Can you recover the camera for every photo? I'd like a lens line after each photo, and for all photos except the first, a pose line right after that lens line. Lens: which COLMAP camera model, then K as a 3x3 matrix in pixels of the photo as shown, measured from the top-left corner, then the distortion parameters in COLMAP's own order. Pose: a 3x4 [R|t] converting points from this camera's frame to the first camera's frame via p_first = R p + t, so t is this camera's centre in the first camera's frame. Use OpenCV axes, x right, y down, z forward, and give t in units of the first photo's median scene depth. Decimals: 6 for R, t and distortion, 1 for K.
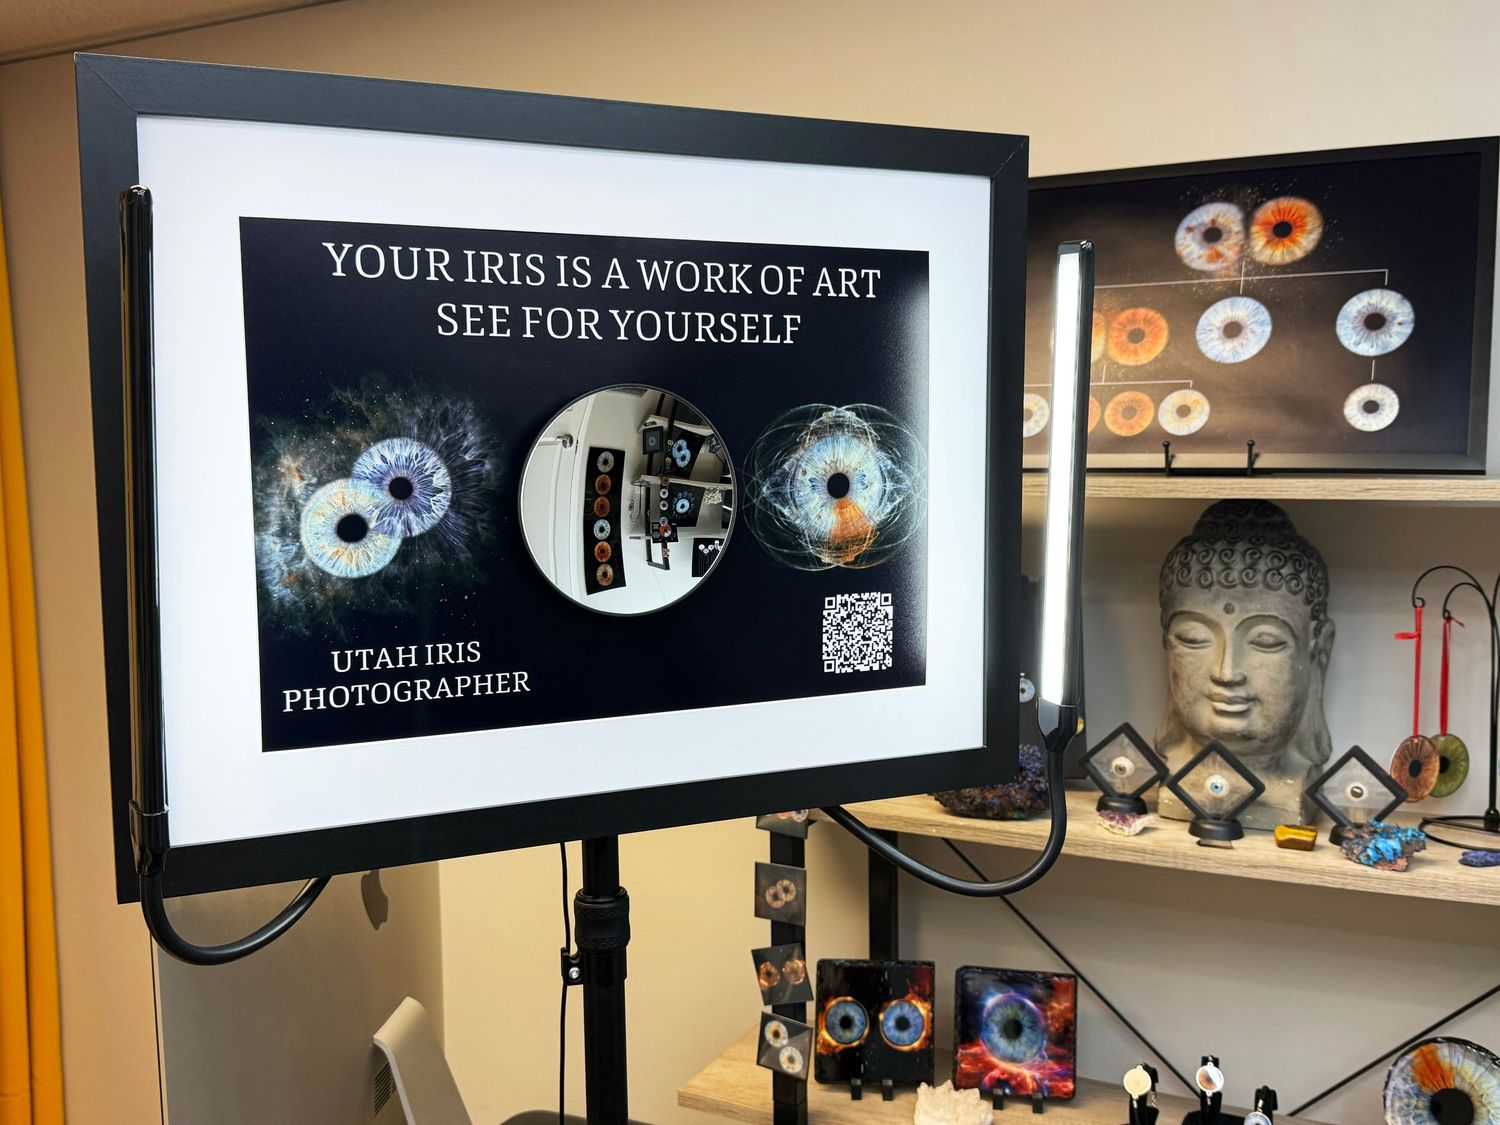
lens RADIAL K [[1467.4, 0, 750.0], [0, 1467.4, 562.5], [0, 0, 1]] dist [0.115883, -0.010144]
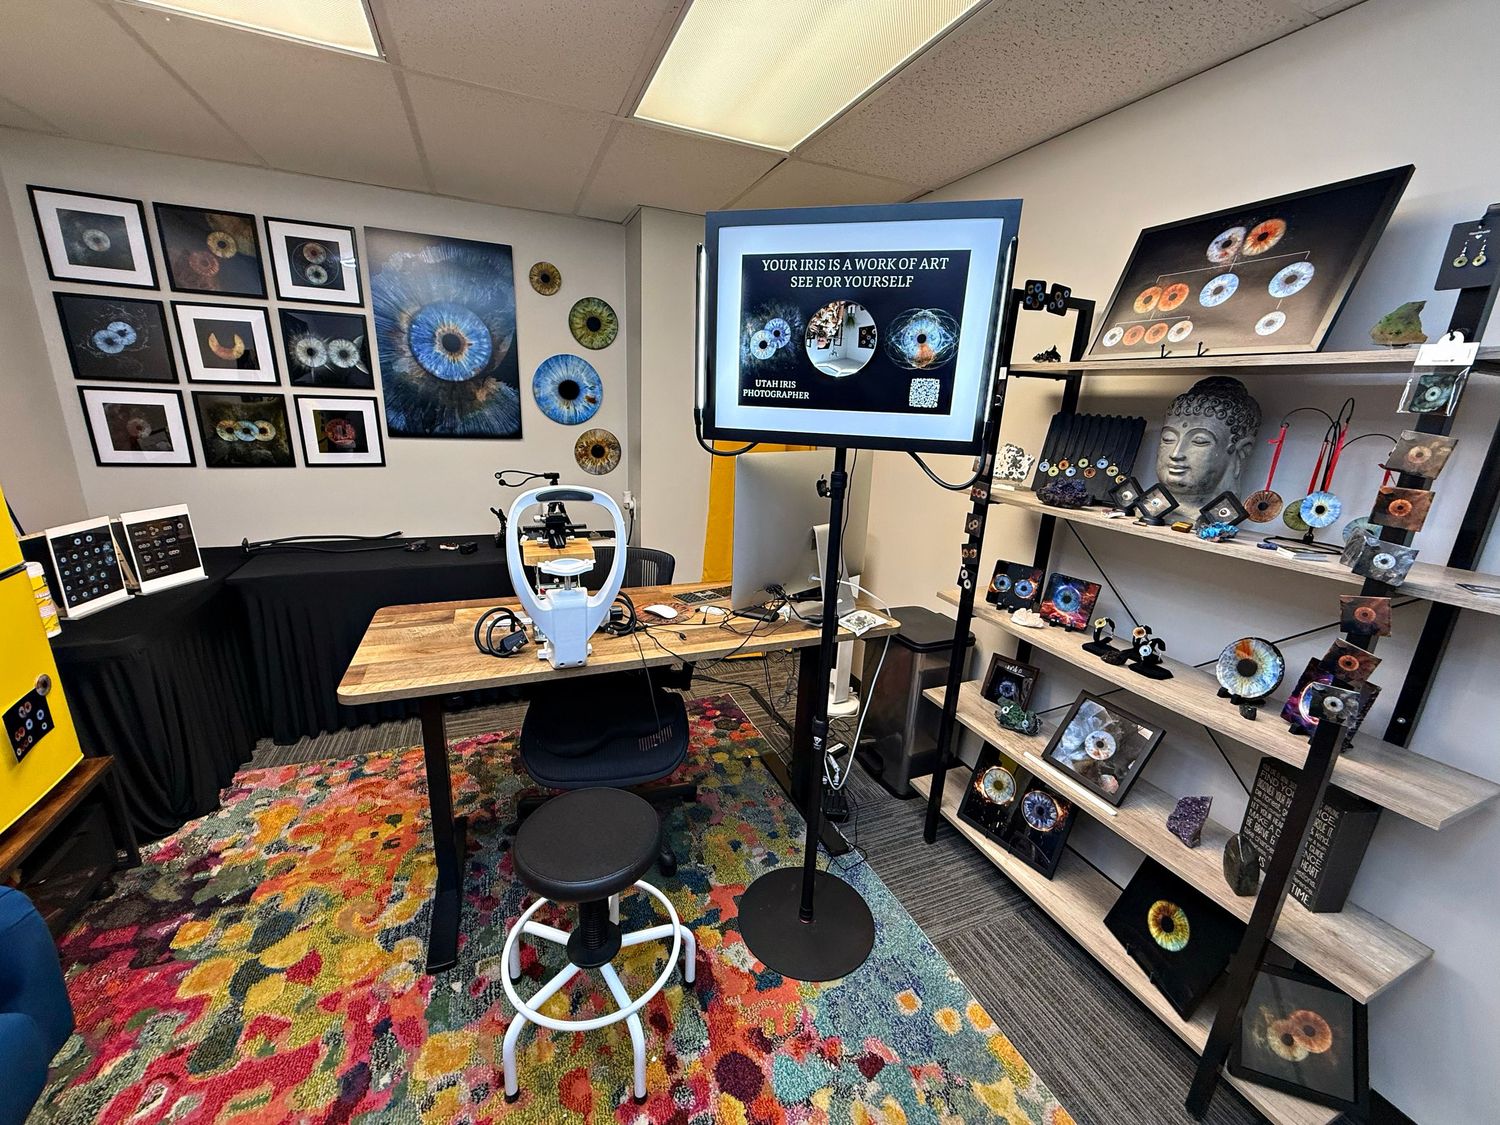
lens RADIAL K [[574.5, 0, 750.9], [0, 574.5, 552.7], [0, 0, 1]] dist [0.003137, -0.000160]
pose [[0.760164, 0.212484, -0.614004, 0.612475], [-0.107360, 0.973100, 0.203837, 0.169532], [0.640800, -0.089030, 0.762528, -0.125573]]
